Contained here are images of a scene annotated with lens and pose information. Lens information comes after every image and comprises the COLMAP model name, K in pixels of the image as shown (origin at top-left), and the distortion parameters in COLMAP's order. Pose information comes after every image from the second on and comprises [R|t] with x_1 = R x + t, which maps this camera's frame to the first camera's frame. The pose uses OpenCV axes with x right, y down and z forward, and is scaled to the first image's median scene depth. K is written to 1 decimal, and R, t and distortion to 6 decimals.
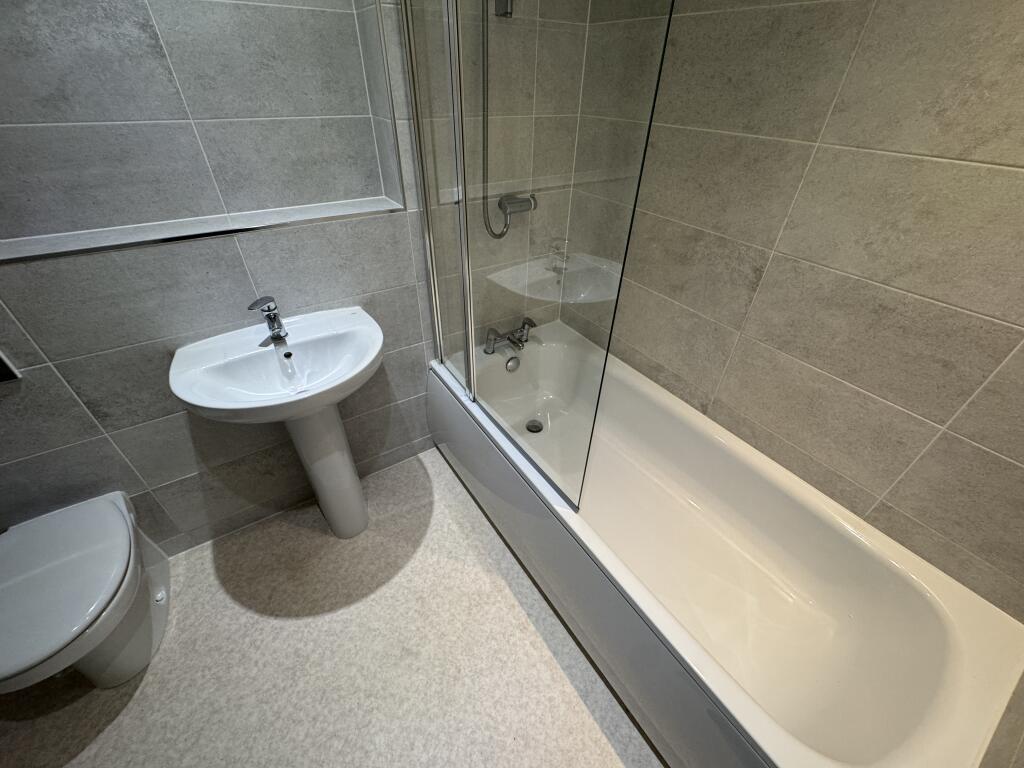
lens RADIAL K [[408.5, 0, 513.1], [0, 408.5, 385.0], [0, 0, 1]] dist [-0.001470, 0.000168]
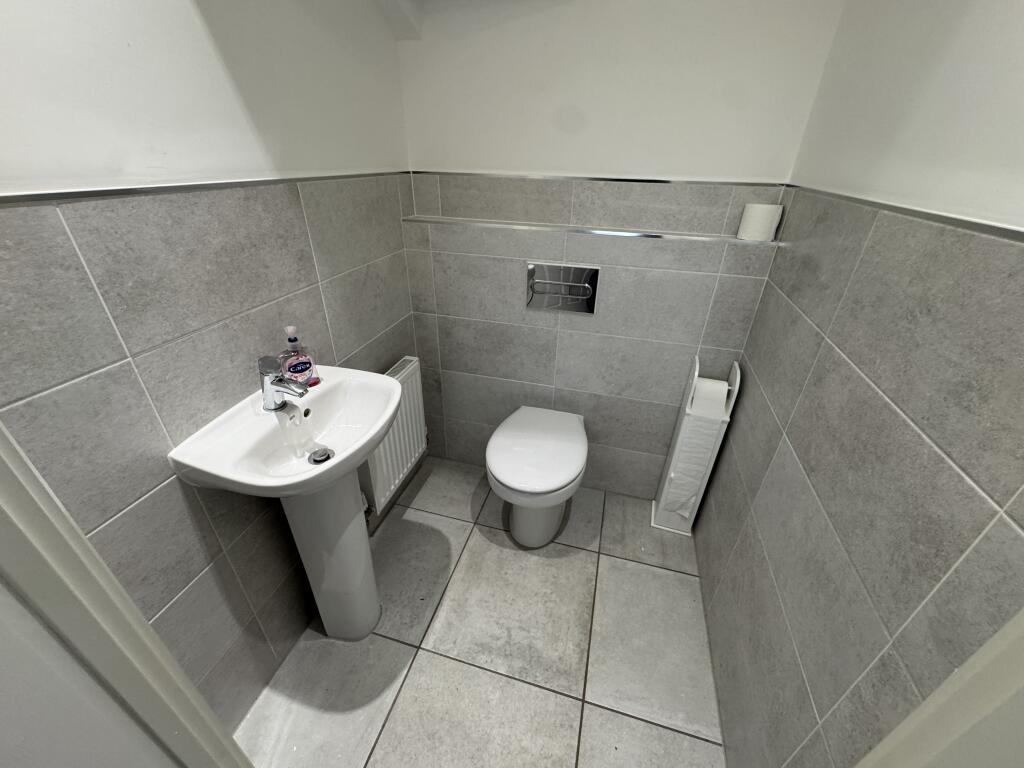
lens RADIAL K [[408.5, 0, 508.6], [0, 408.5, 384.0], [0, 0, 1]] dist [-0.001470, 0.000168]
pose [[0.750379, -0.331066, 0.572125, -0.569472], [0.397960, 0.917360, 0.008890, -0.156695], [-0.527788, 0.221012, 0.820118, 0.239653]]
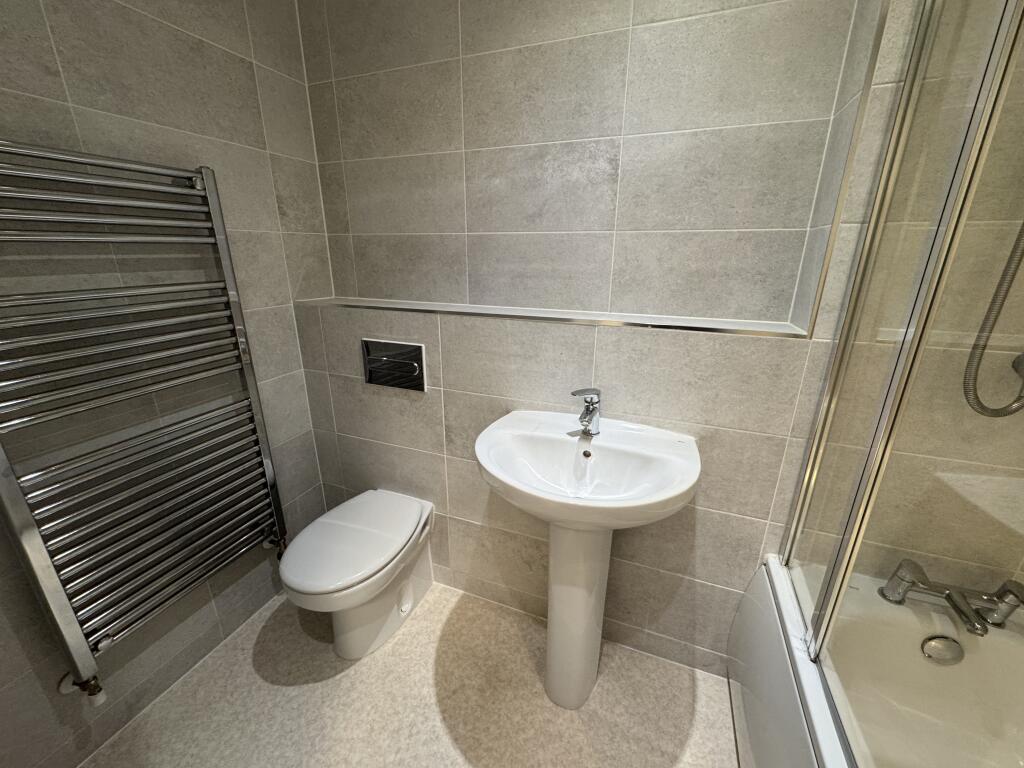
lens RADIAL K [[408.5, 0, 510.9], [0, 408.5, 382.9], [0, 0, 1]] dist [-0.001470, 0.000168]
pose [[0.577482, 0.235524, -0.781693, 0.009839], [-0.487456, 0.867549, -0.098720, -0.034643], [0.654906, 0.438050, 0.615801, 0.243332]]
